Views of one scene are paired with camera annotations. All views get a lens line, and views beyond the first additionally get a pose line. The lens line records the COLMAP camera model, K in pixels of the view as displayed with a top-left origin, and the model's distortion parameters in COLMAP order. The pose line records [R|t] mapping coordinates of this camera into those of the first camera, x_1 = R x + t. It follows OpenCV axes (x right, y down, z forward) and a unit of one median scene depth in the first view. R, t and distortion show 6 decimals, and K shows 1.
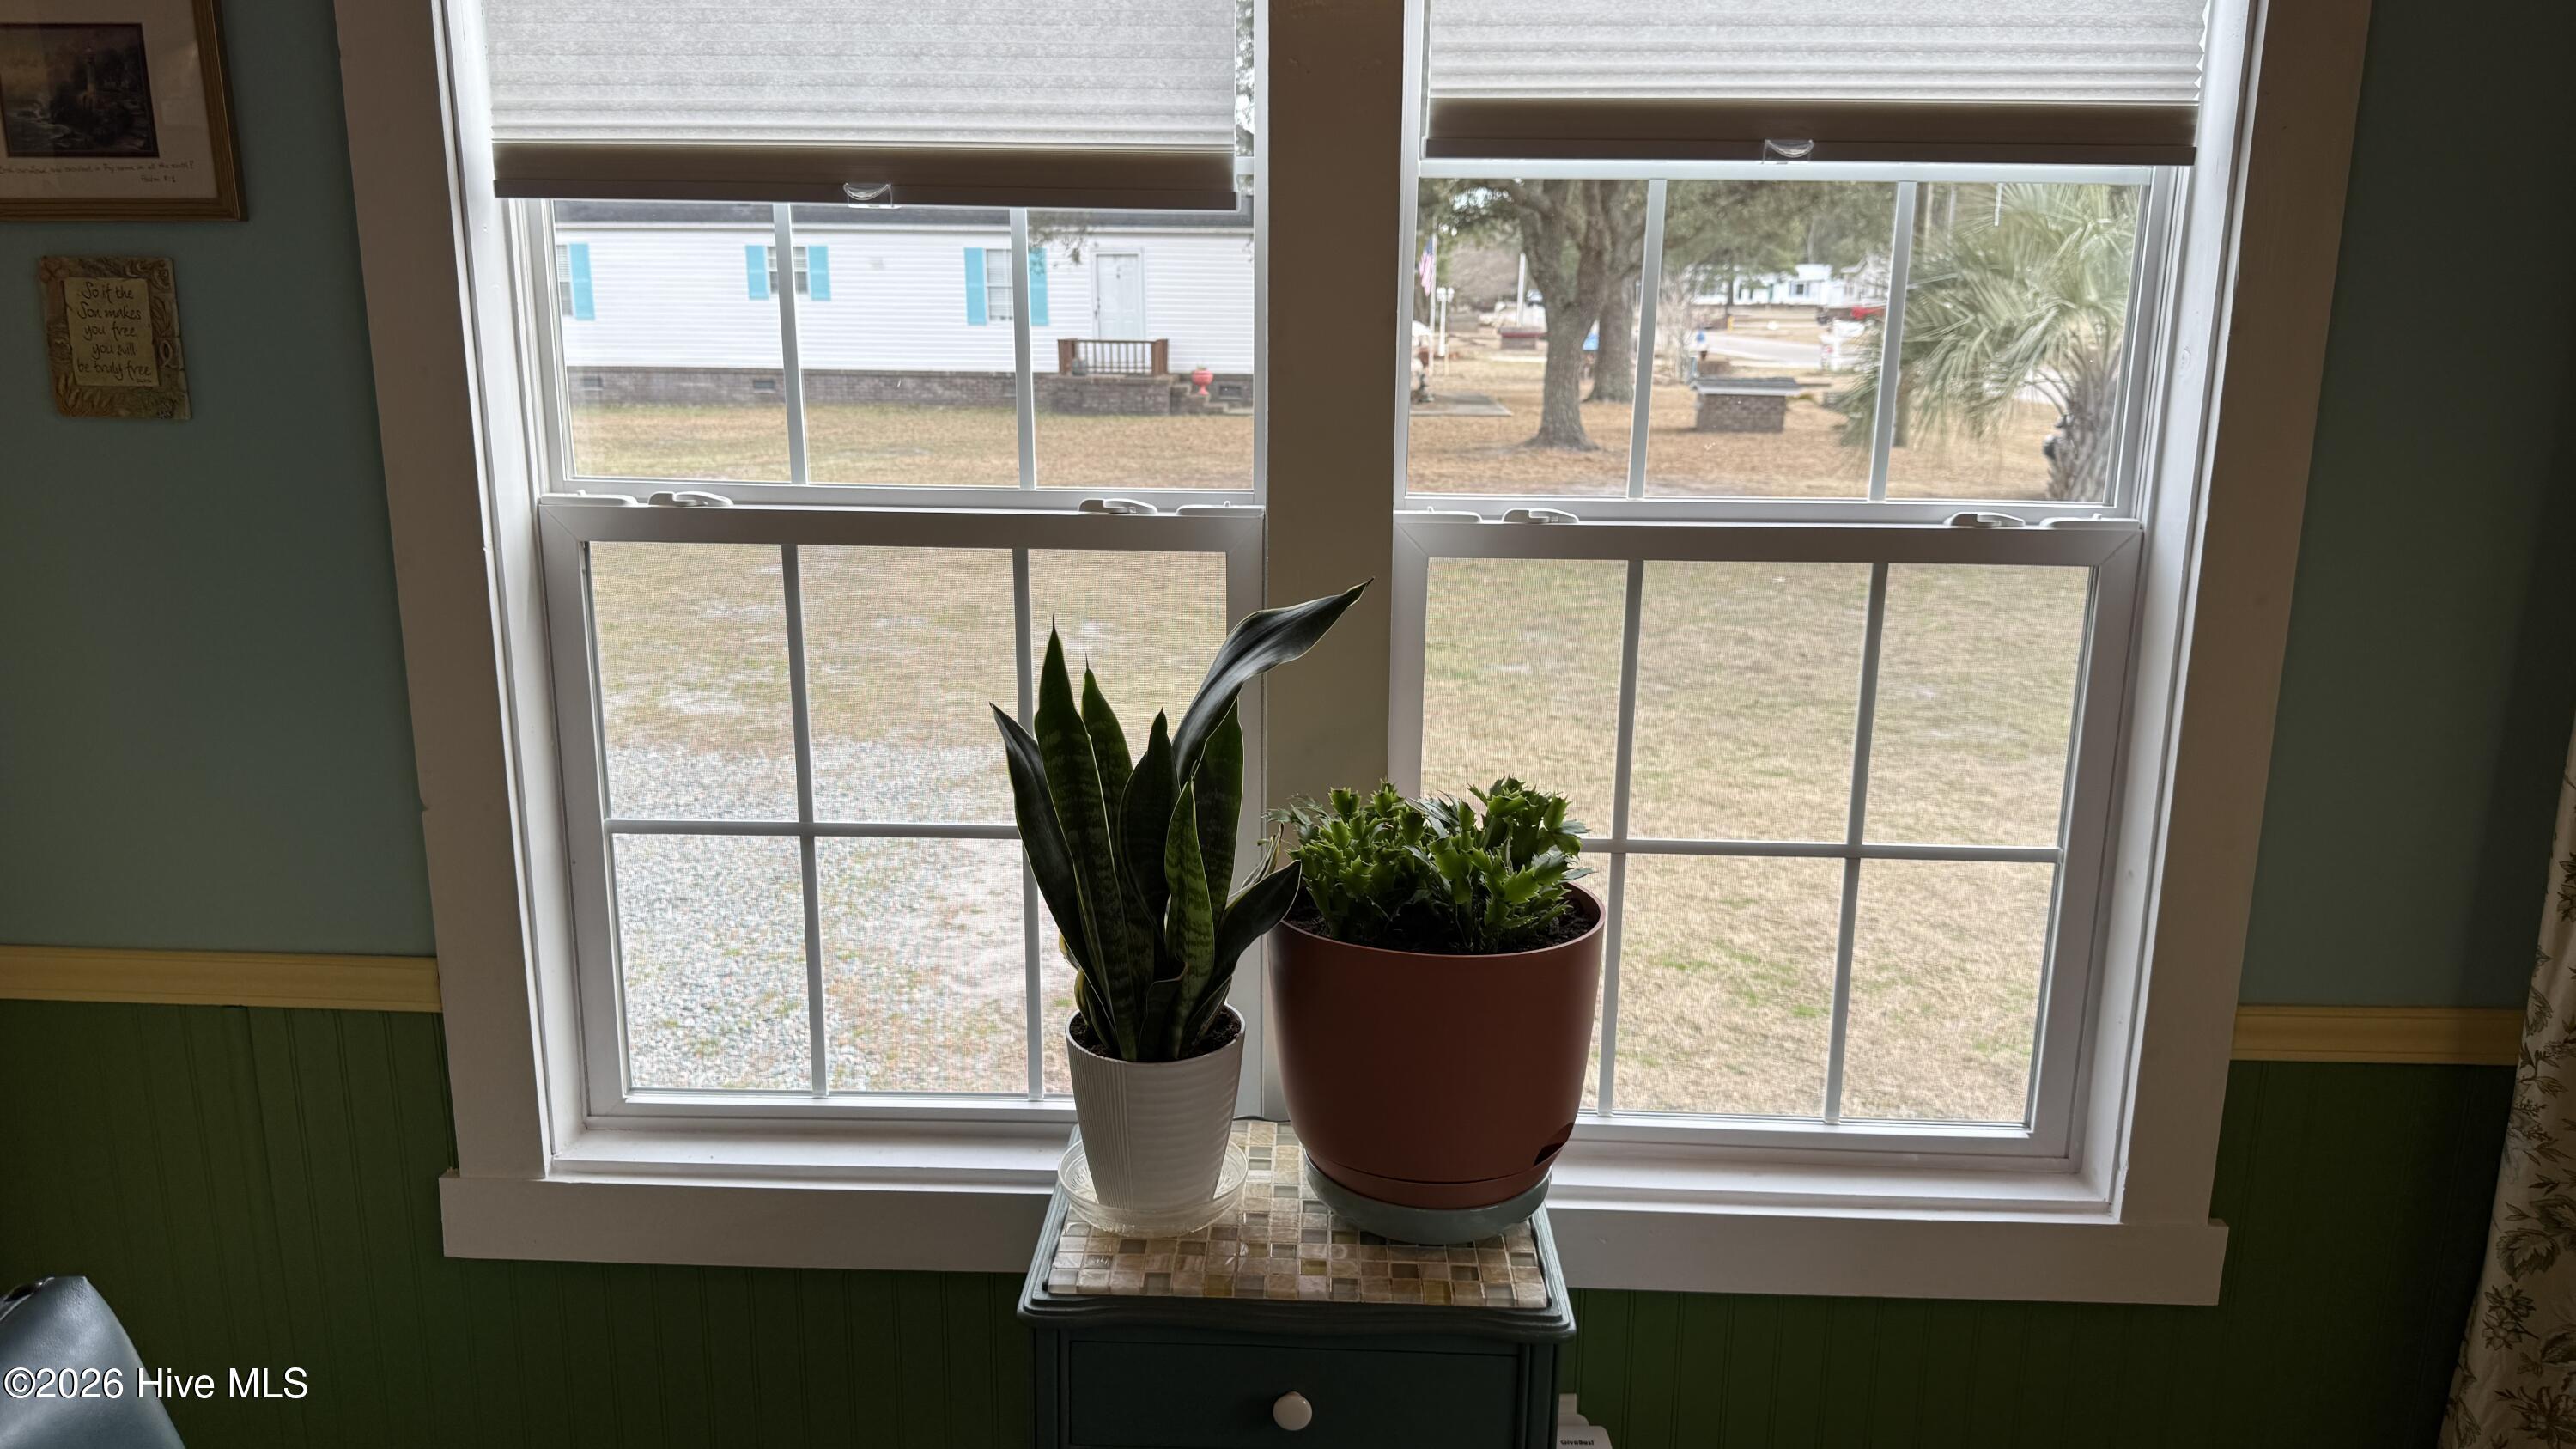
lens RADIAL K [[1872.1, 0, 1304.5], [0, 1872.1, 766.7], [0, 0, 1]] dist [0.068032, -0.070613]
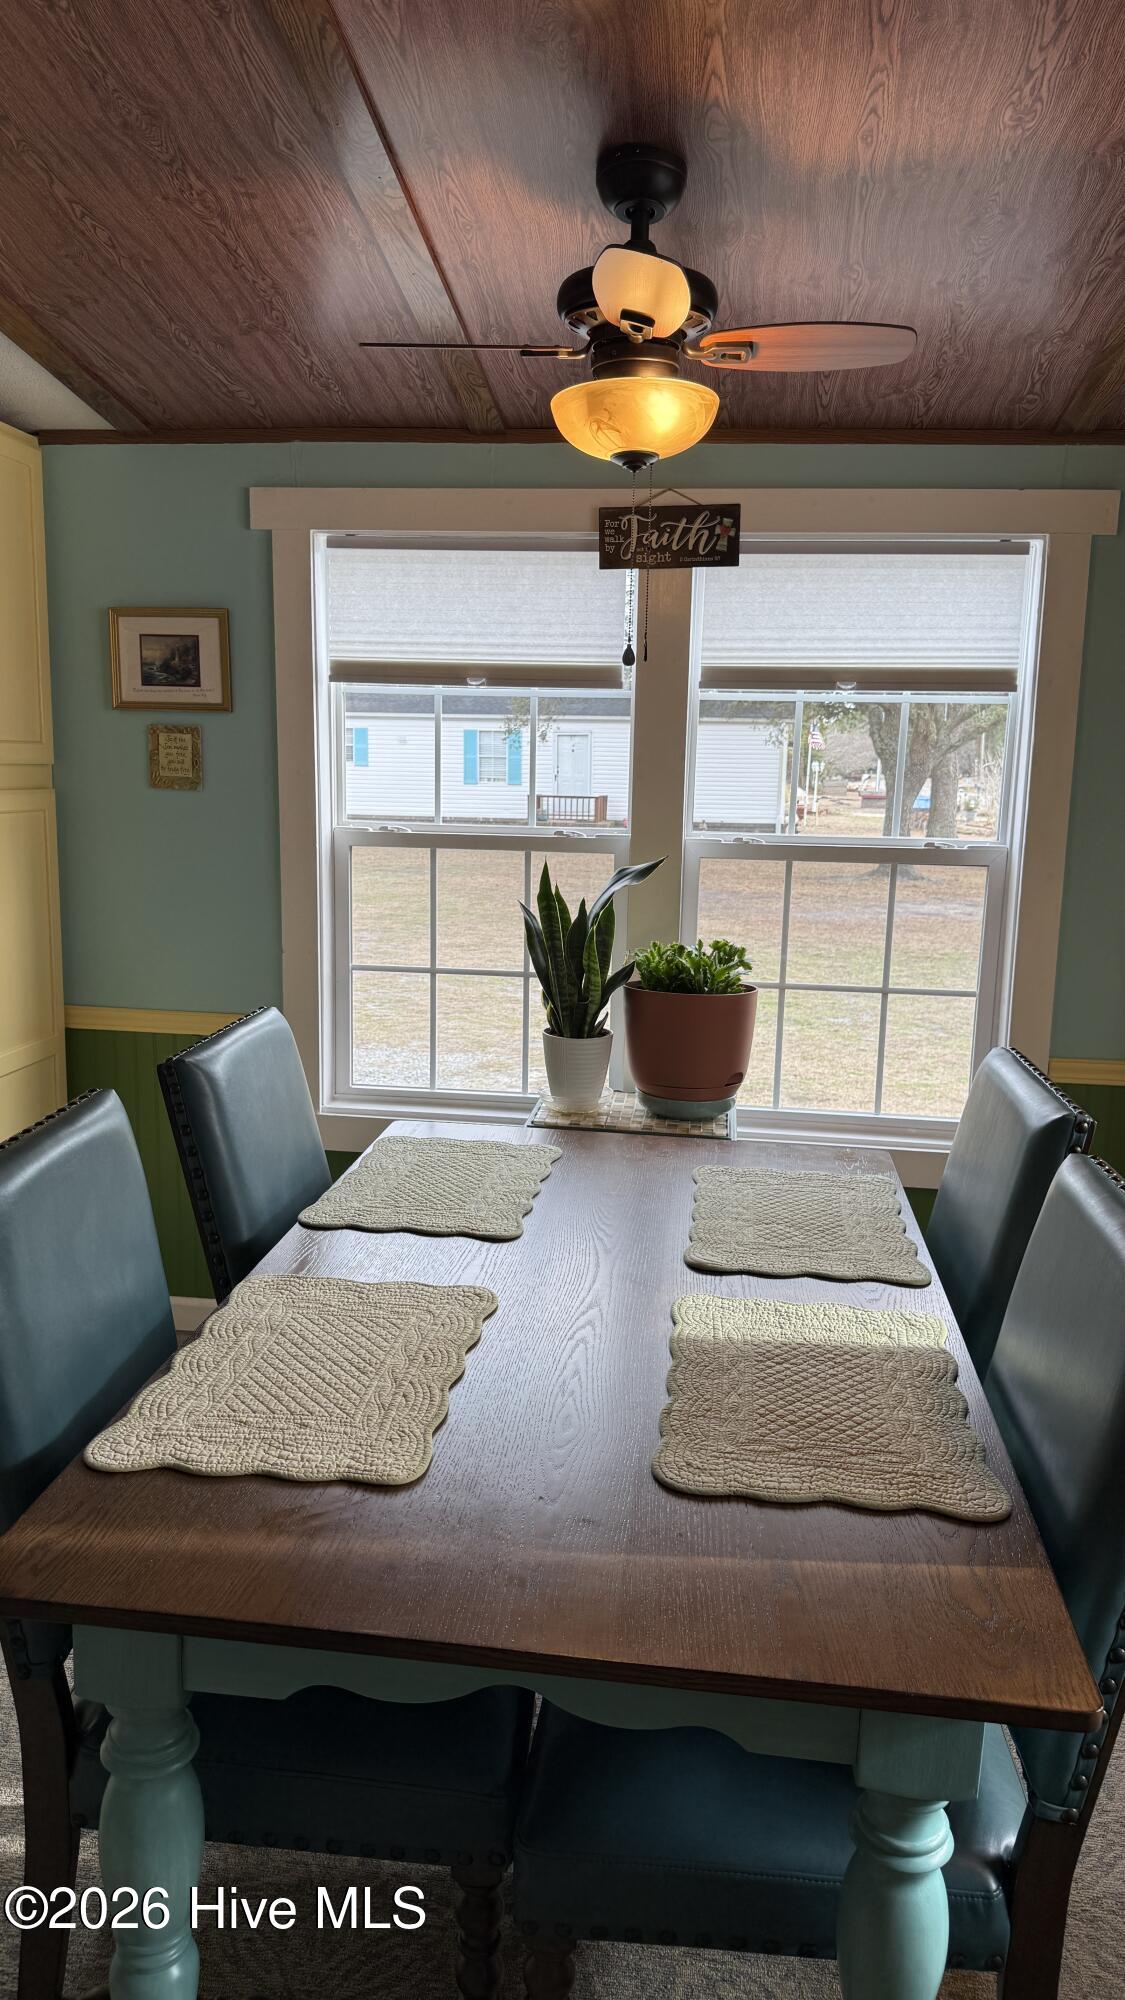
lens RADIAL K [[1385.2, 0, 577.0], [0, 1385.2, 1001.3], [0, 0, 1]] dist [0.184561, -0.246911]
pose [[0.995640, 0.027439, -0.089150, 0.079280], [-0.034285, 0.996503, -0.076194, 0.225736], [0.086748, 0.078918, 0.993100, -0.799521]]
